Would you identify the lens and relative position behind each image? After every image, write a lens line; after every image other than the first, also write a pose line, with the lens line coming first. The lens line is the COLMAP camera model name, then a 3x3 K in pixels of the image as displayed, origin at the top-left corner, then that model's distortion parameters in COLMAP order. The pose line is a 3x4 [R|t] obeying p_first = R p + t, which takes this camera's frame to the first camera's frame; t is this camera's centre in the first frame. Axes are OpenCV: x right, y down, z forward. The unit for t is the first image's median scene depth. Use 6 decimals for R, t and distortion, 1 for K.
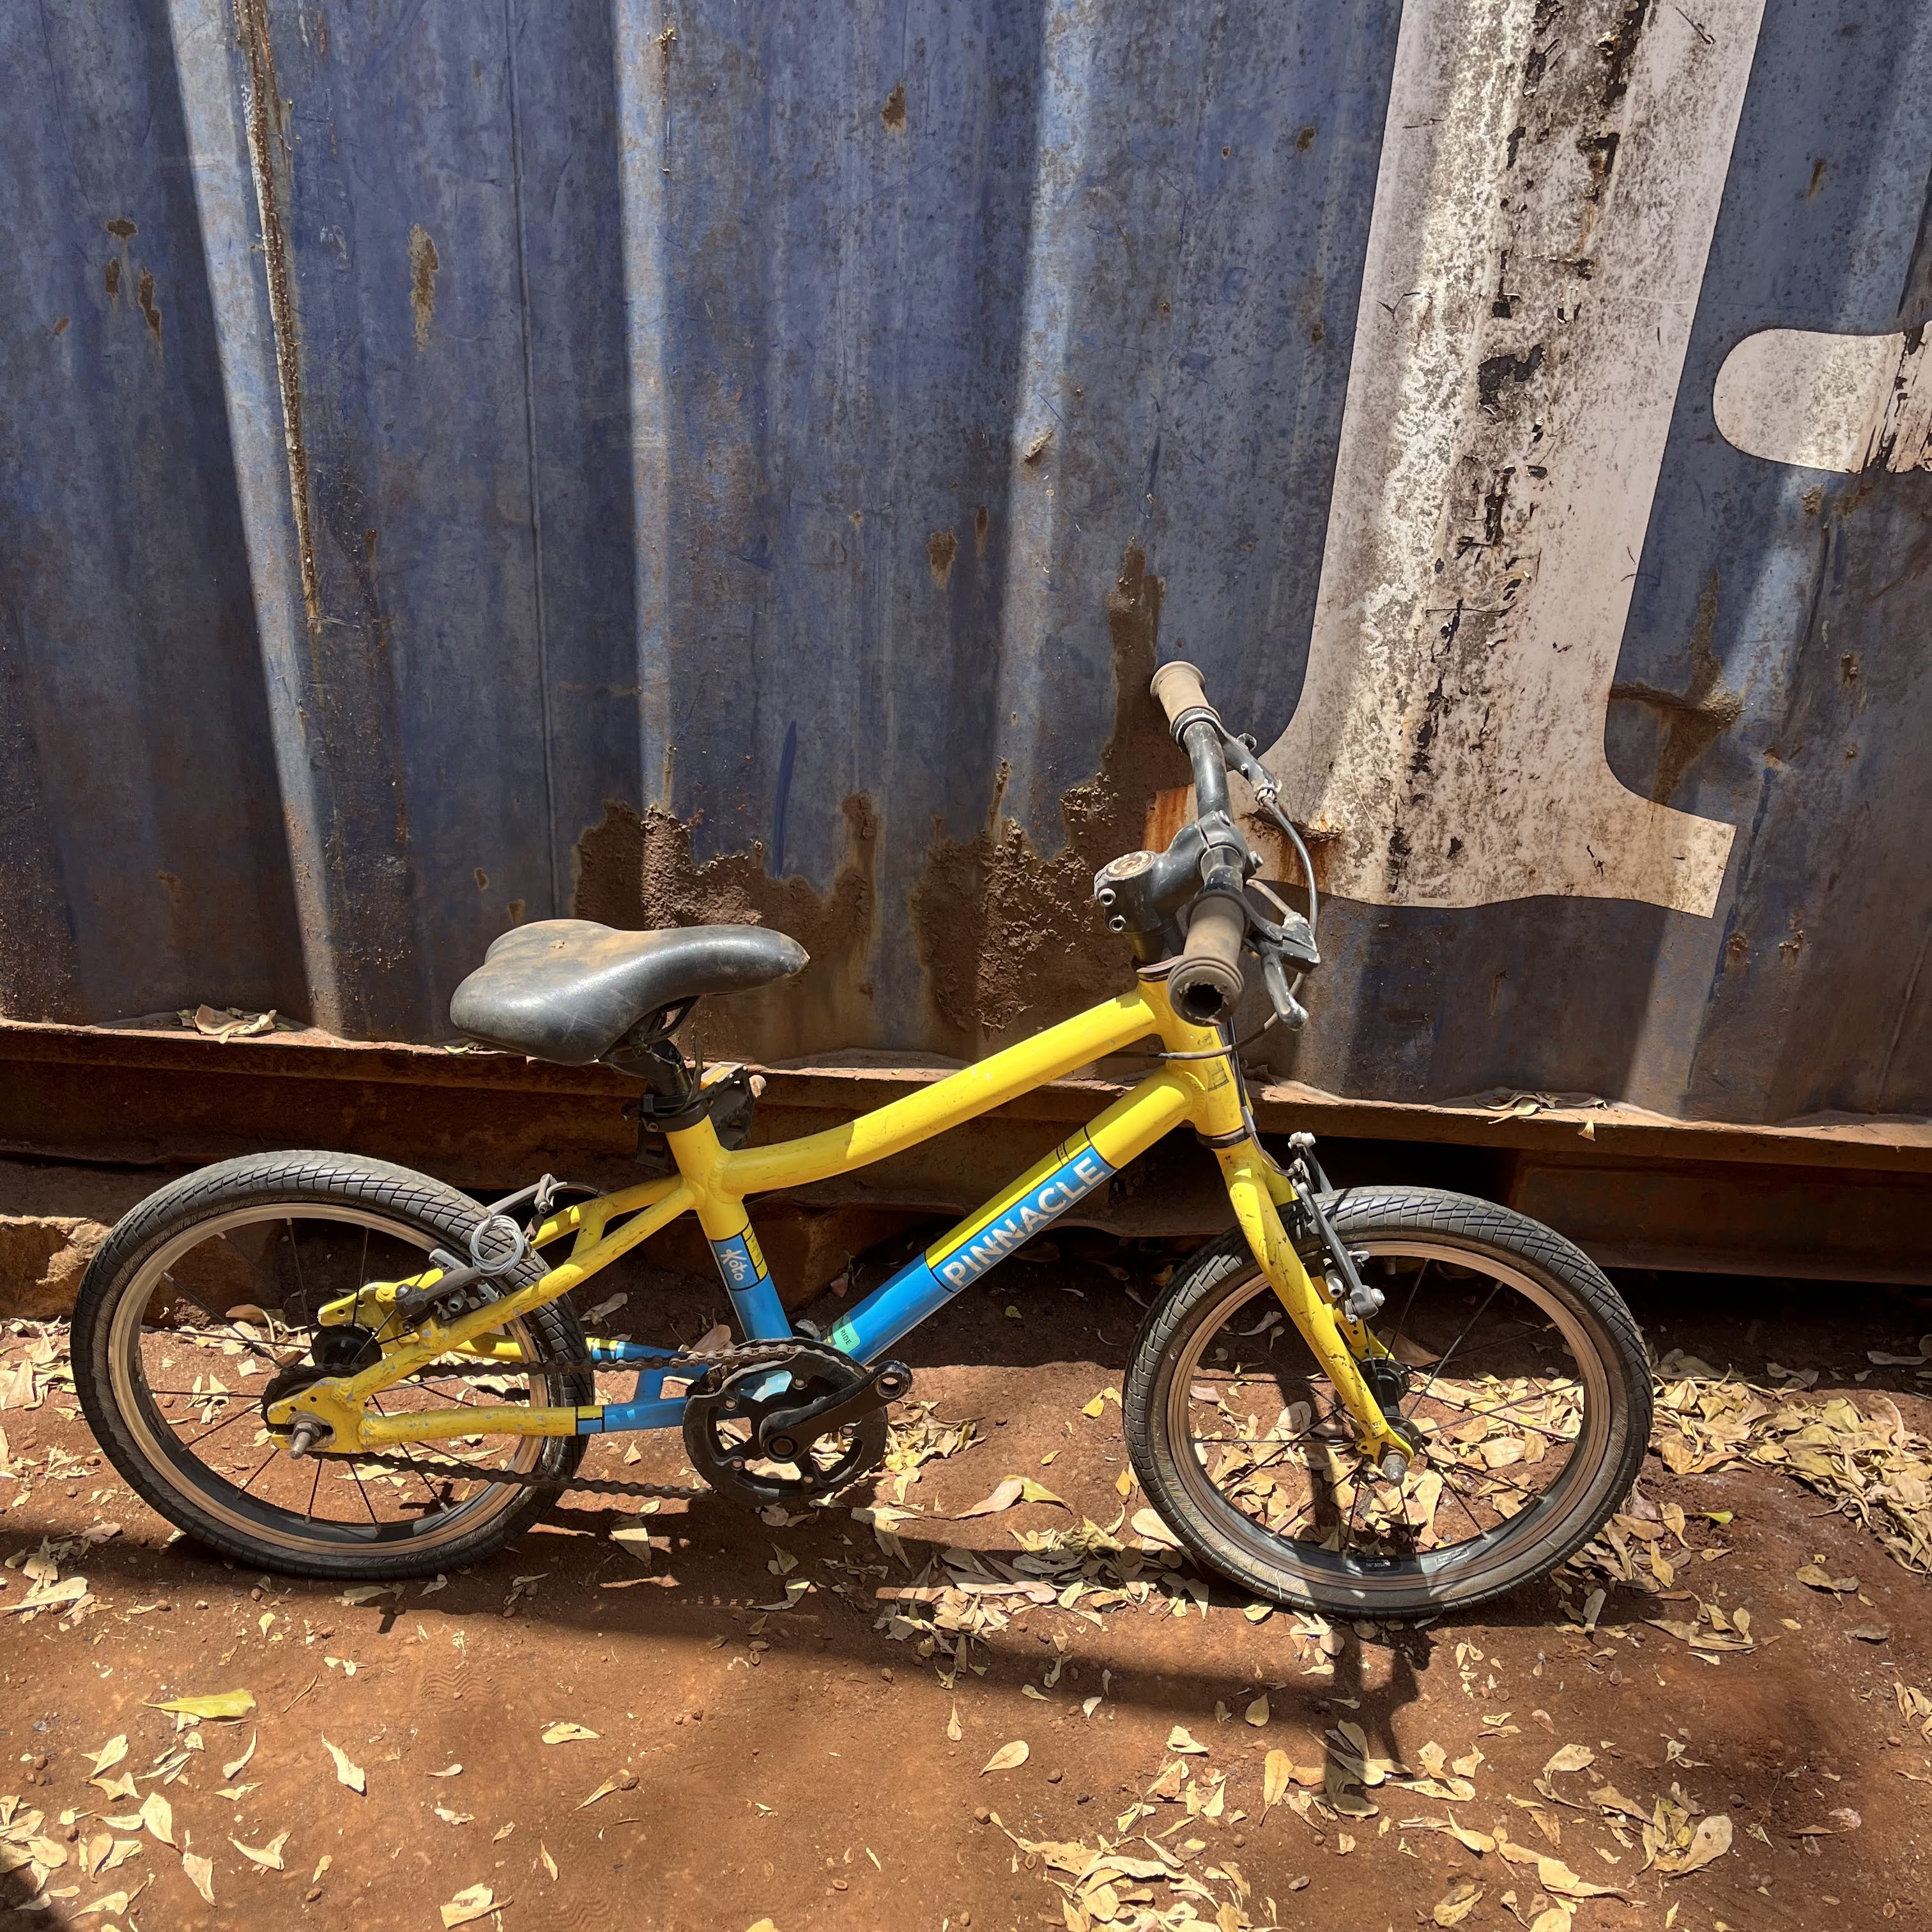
lens RADIAL K [[1977.3, 0, 963.0], [0, 1977.3, 972.2], [0, 0, 1]] dist [0.024586, 0.000000]
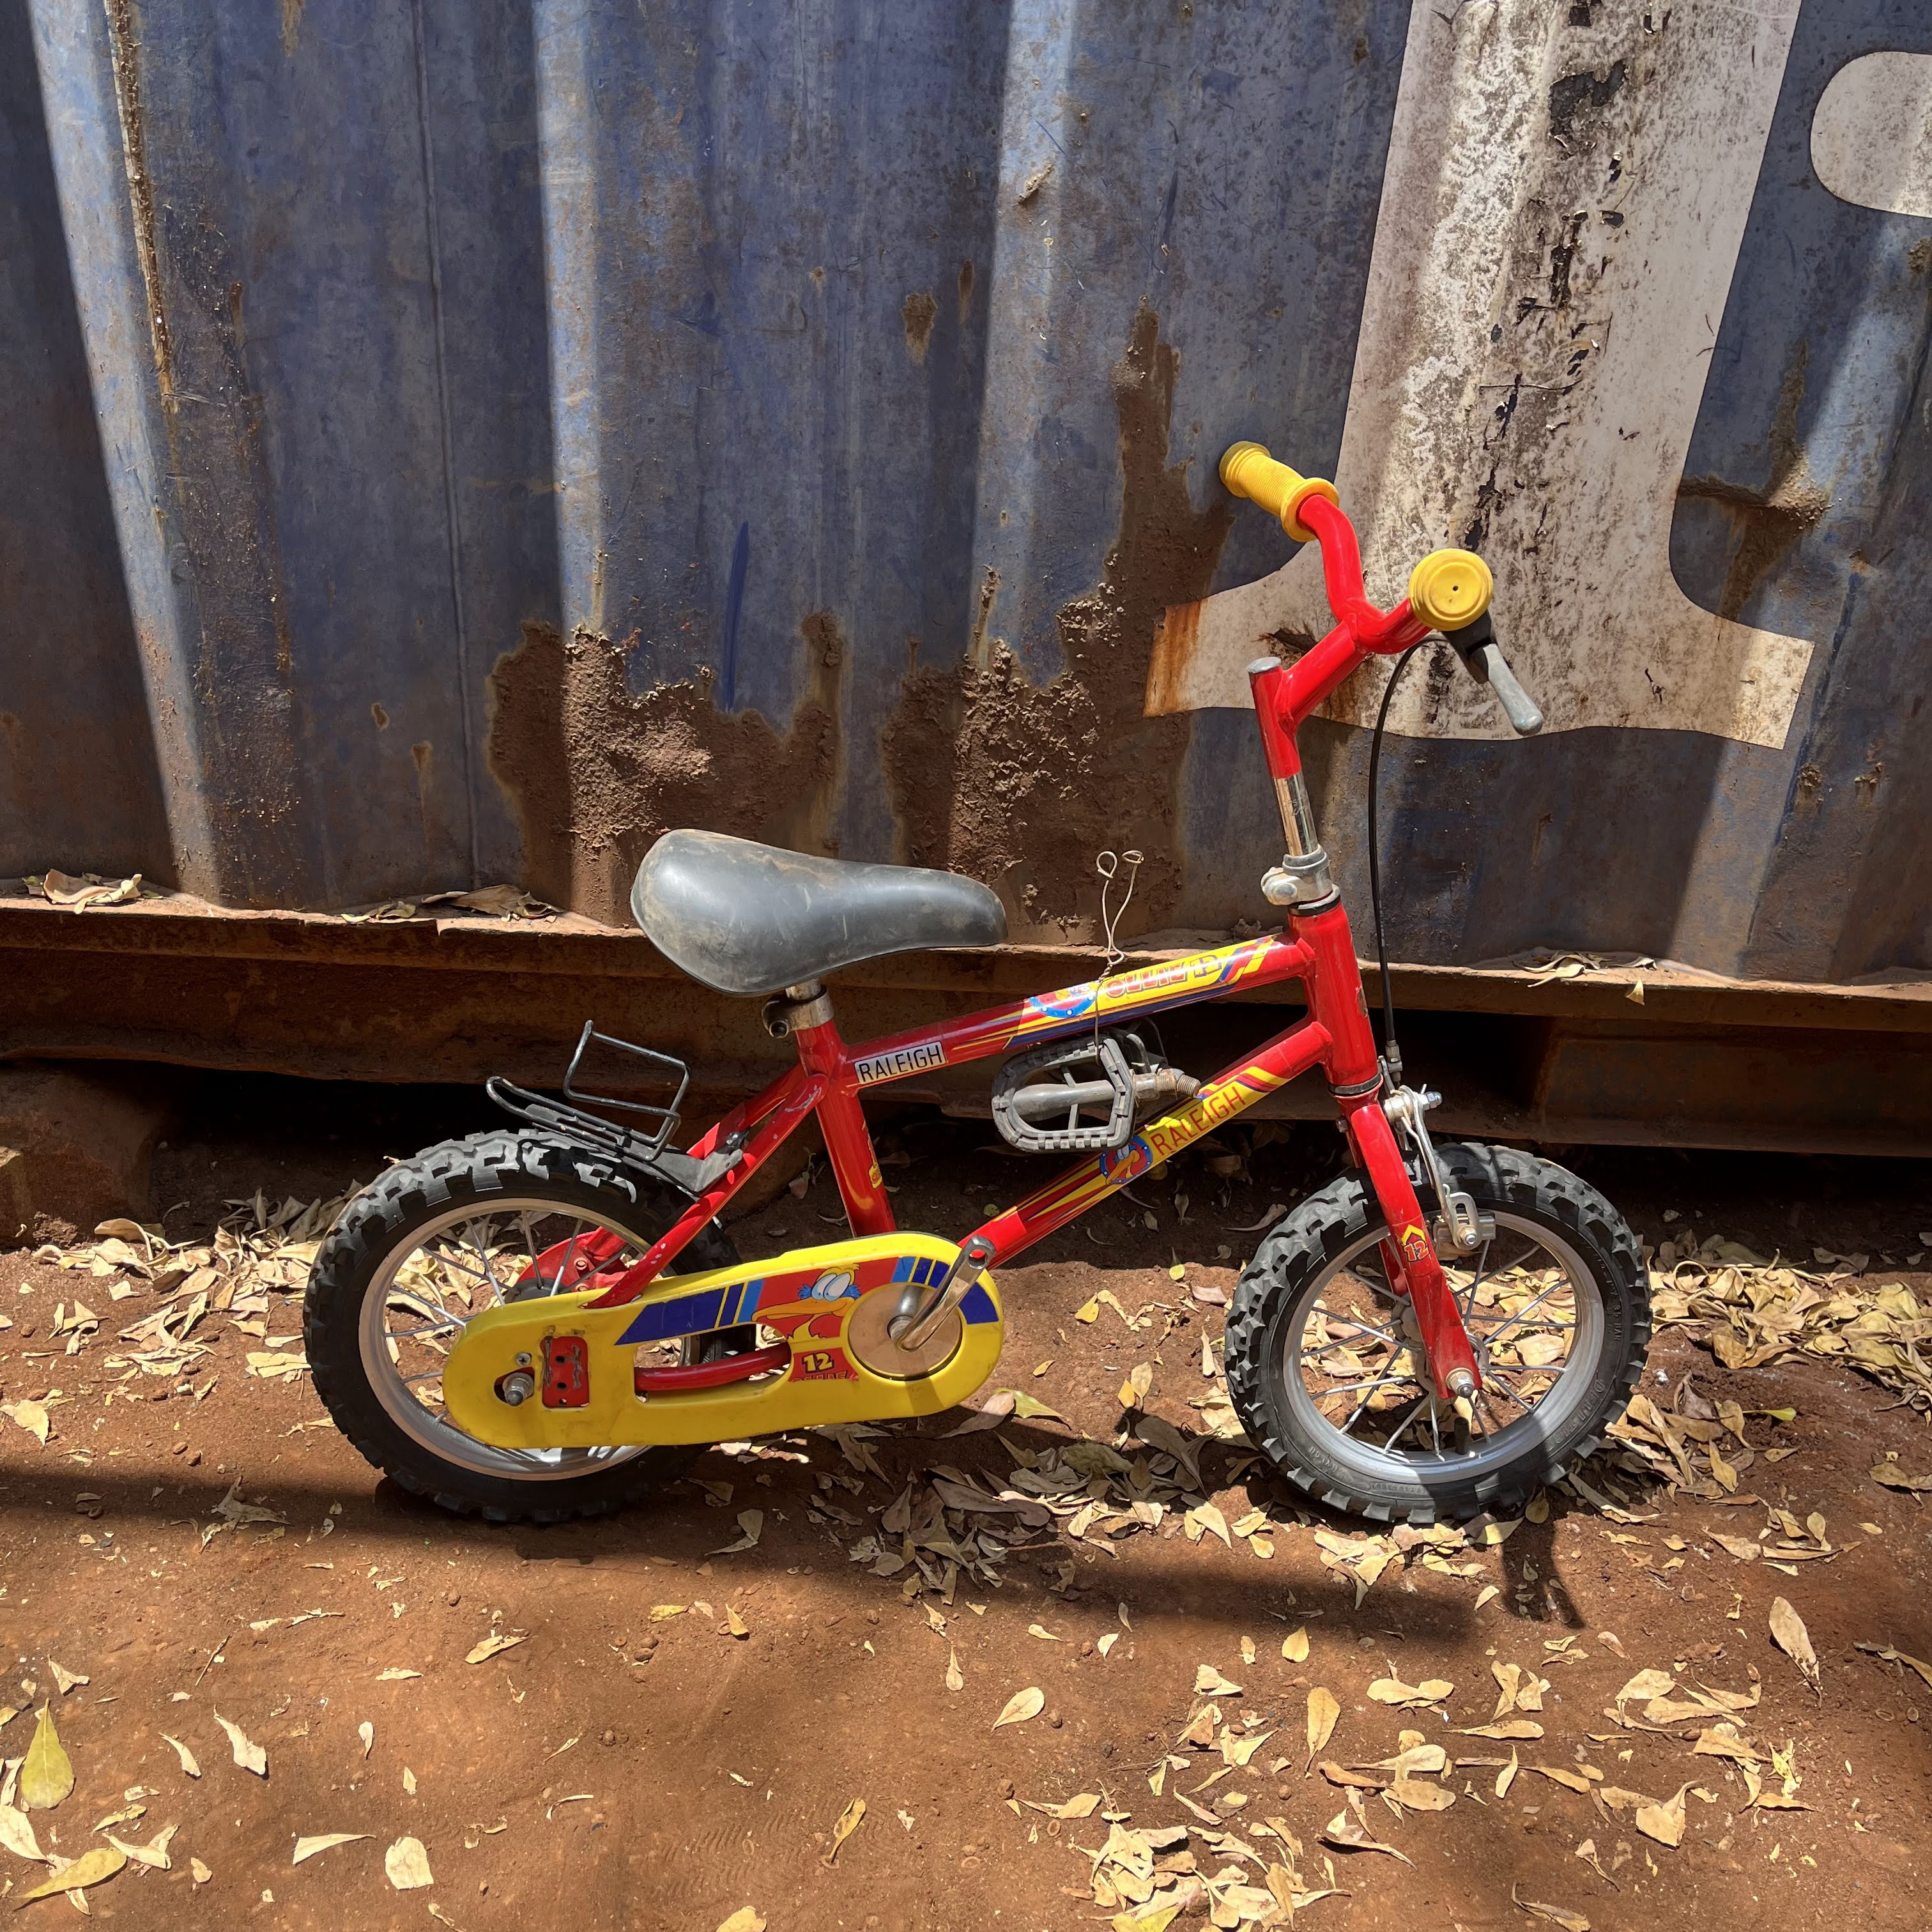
lens RADIAL K [[1977.3, 0, 988.3], [0, 1977.3, 973.7], [0, 0, 1]] dist [0.024586, 0.000000]
pose [[0.998304, -0.013847, 0.056541, -0.032952], [0.011740, 0.999230, 0.037442, 0.038078], [-0.057016, -0.036714, 0.997698, 0.133367]]
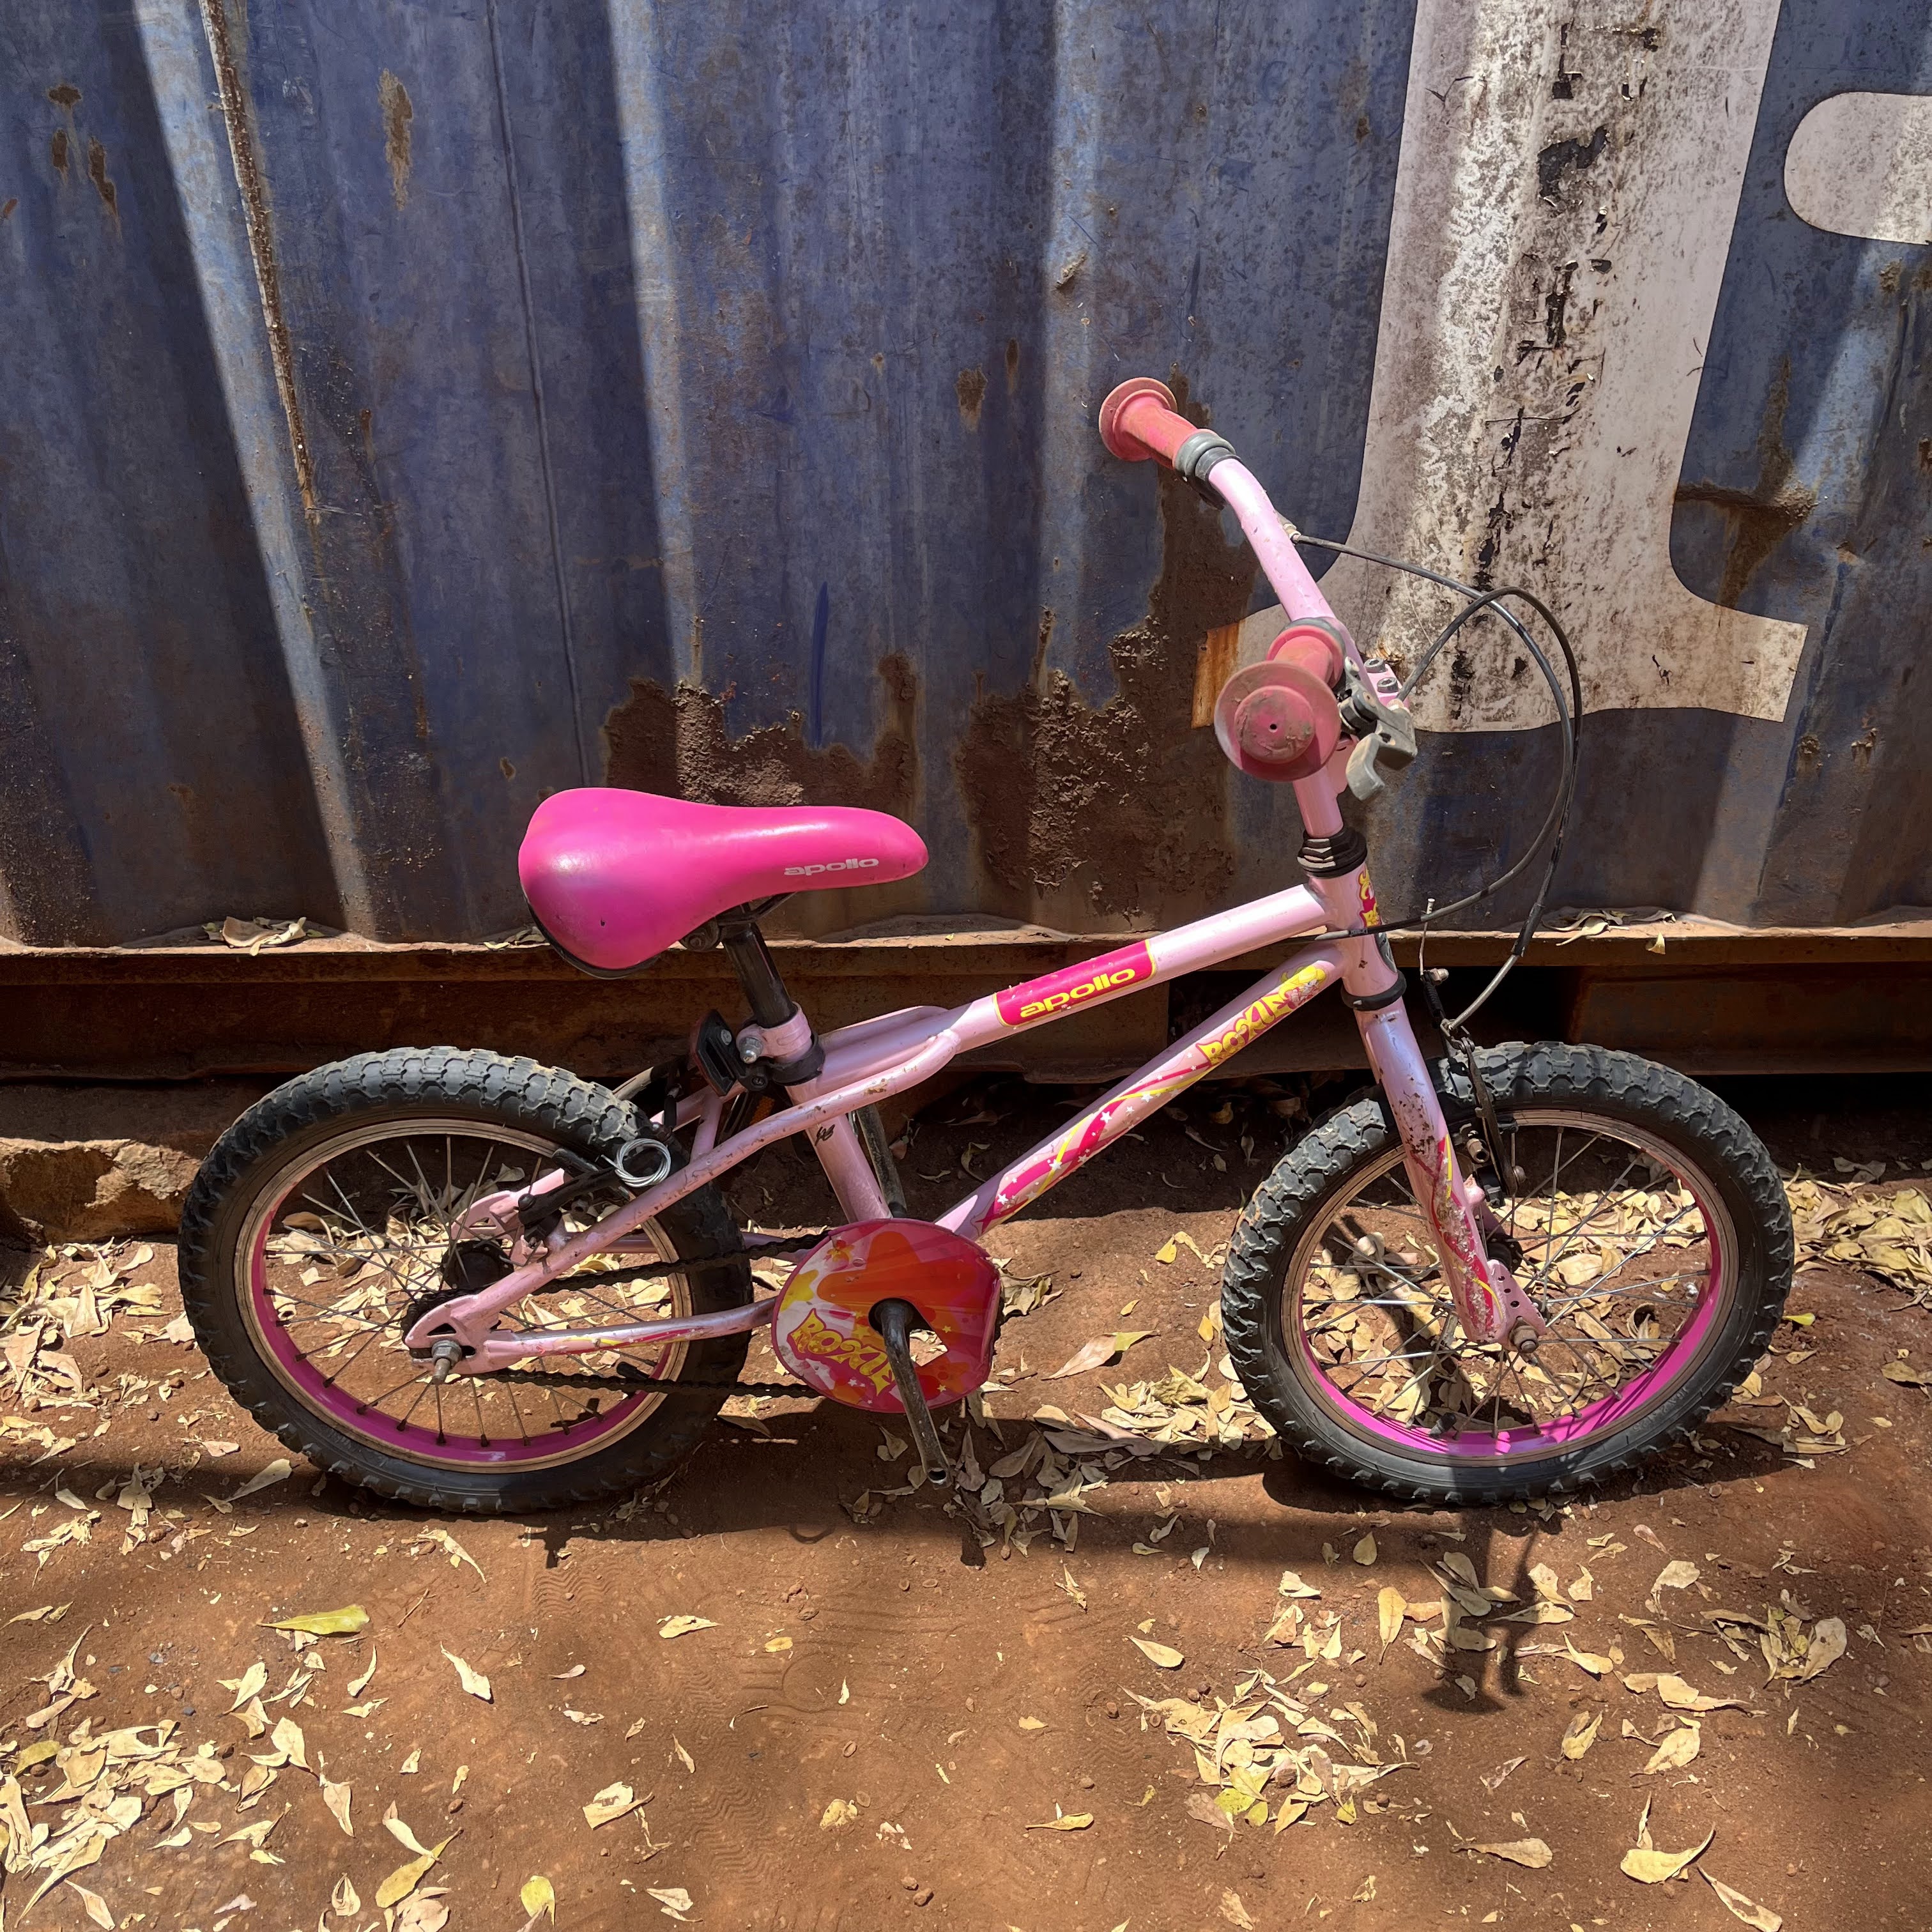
lens RADIAL K [[1977.3, 0, 973.3], [0, 1977.3, 972.4], [0, 0, 1]] dist [0.024586, 0.000000]
pose [[0.997374, -0.070684, 0.015765, -0.043803], [0.068693, 0.992292, 0.103138, -0.035071], [-0.022933, -0.101785, 0.994542, 0.032633]]
